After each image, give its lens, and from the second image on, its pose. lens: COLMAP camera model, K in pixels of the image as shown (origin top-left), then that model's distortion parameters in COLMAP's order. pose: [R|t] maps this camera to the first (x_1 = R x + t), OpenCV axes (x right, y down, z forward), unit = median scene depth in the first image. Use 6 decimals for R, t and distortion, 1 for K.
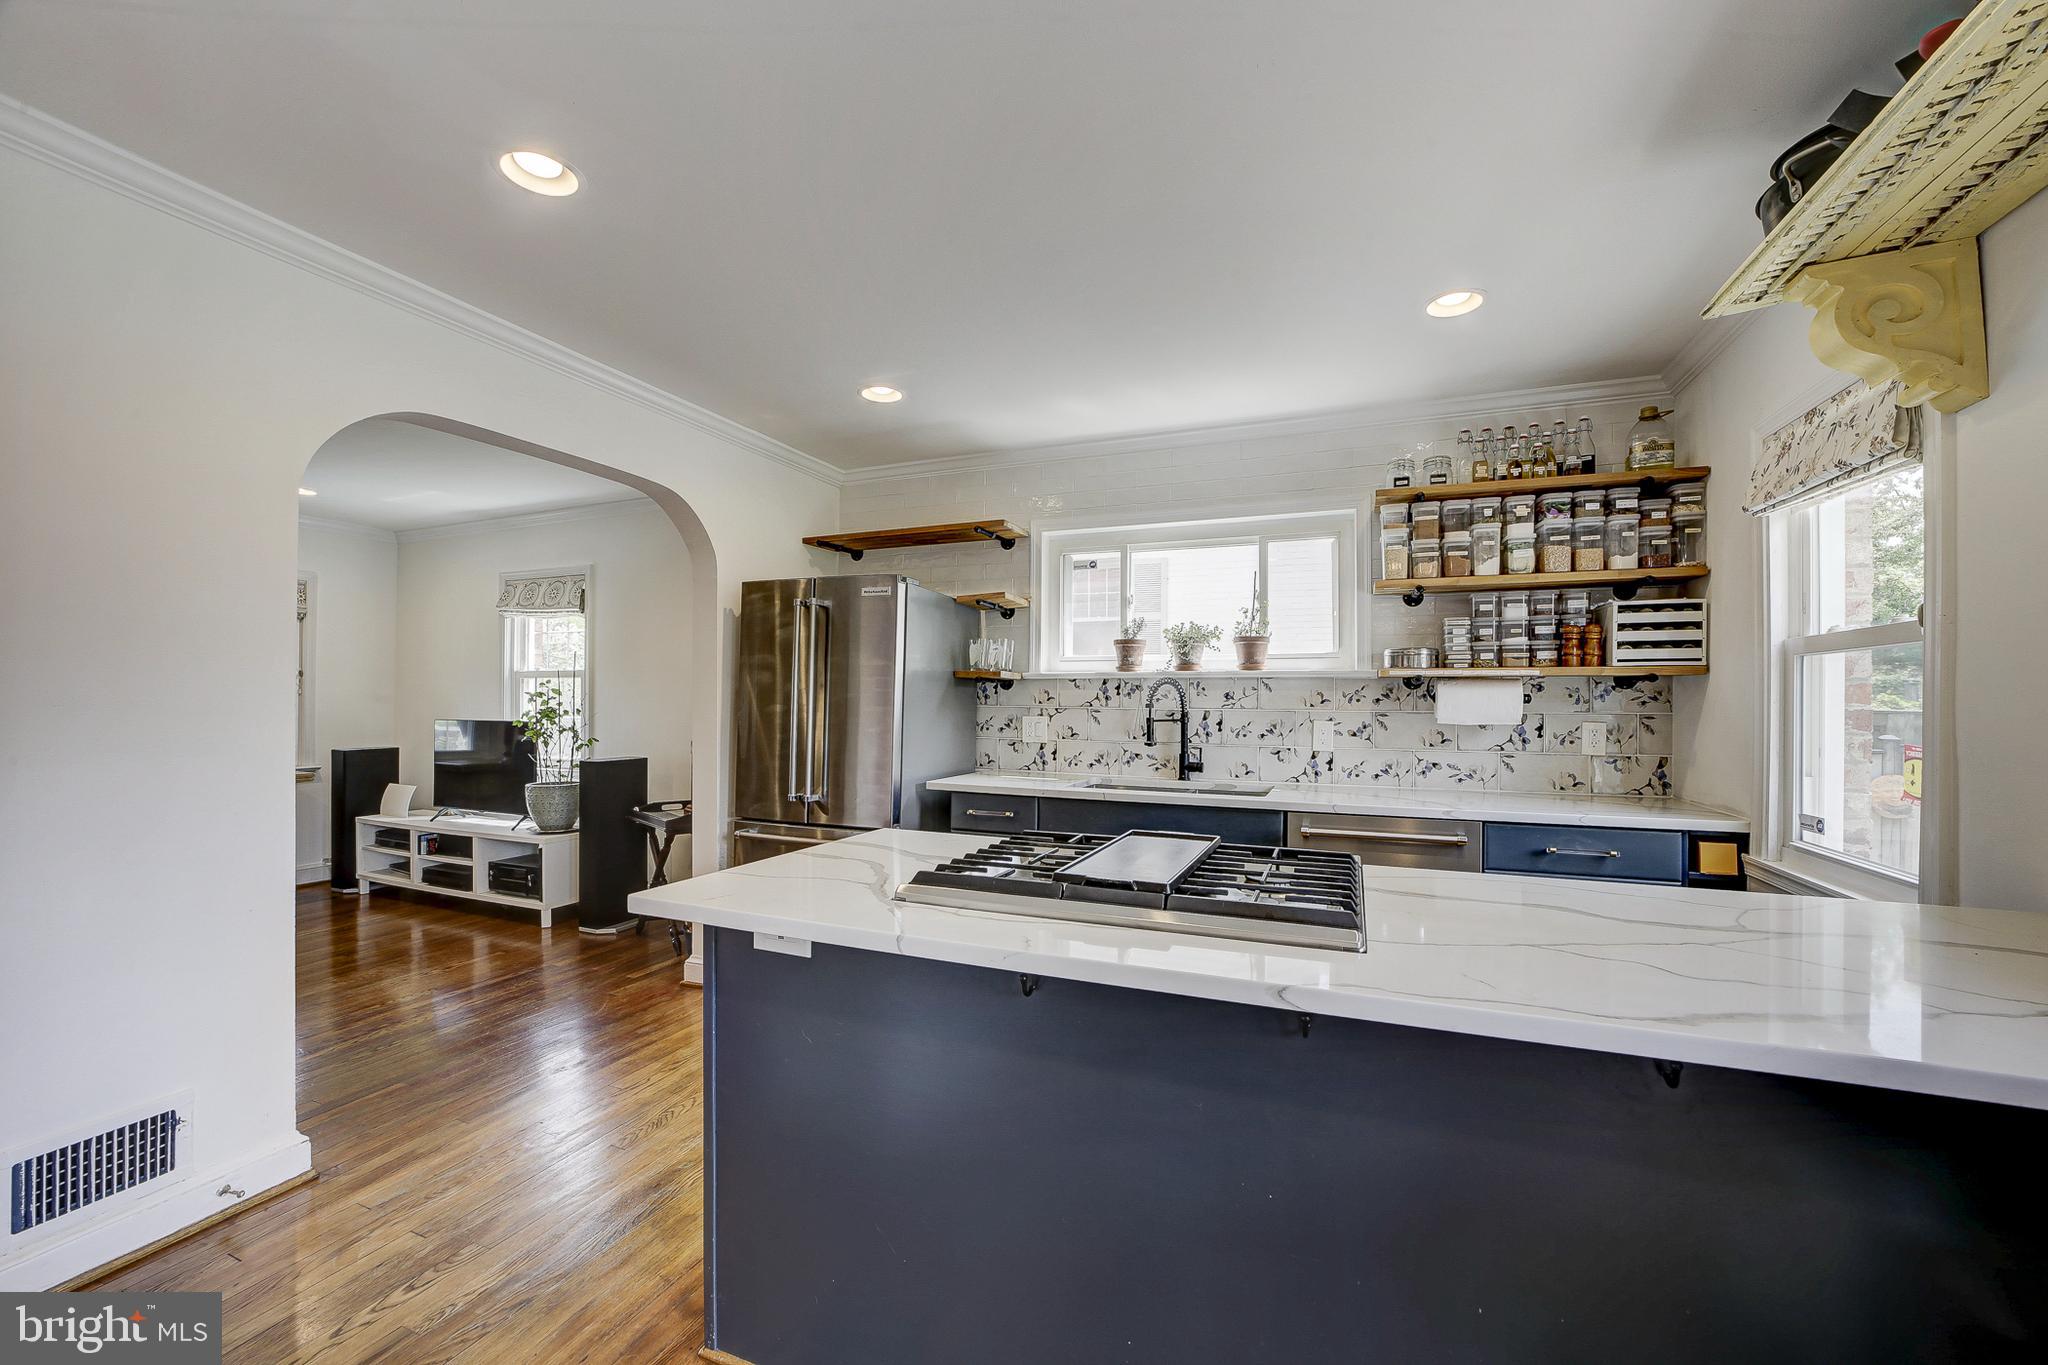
lens RADIAL K [[786.2, 0, 976.4], [0, 786.2, 696.4], [0, 0, 1]] dist [-0.017264, 0.003050]
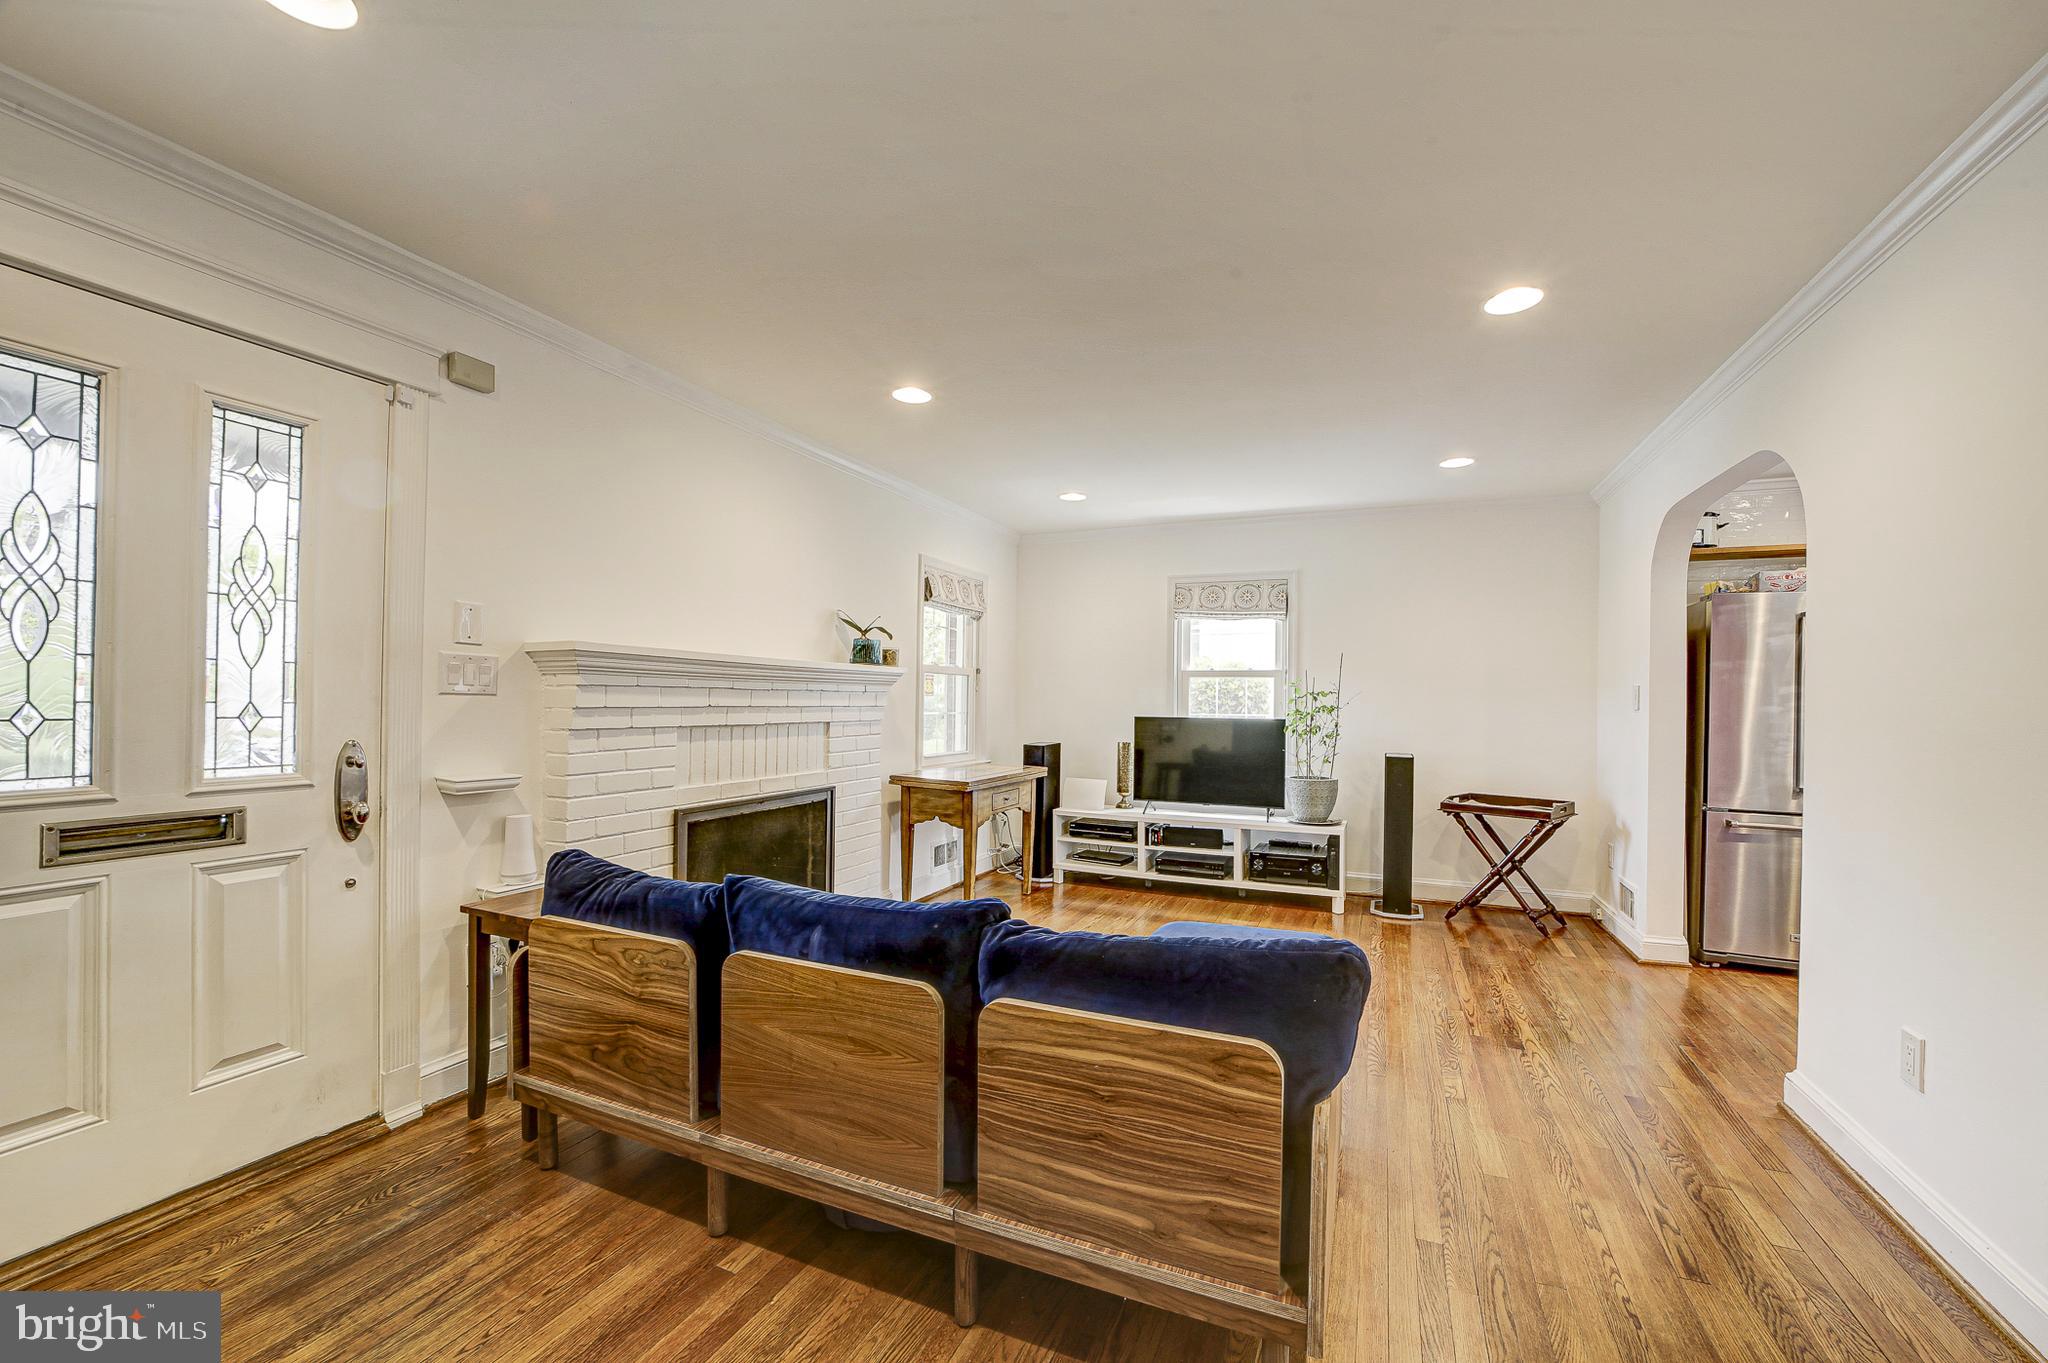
lens RADIAL K [[786.2, 0, 1014.7], [0, 786.2, 688.5], [0, 0, 1]] dist [-0.017264, 0.003050]
pose [[0.999397, -0.002335, -0.034657, -0.855490], [0.002099, 0.999974, -0.006834, -0.001838], [0.034672, 0.006757, 0.999376, -0.067821]]
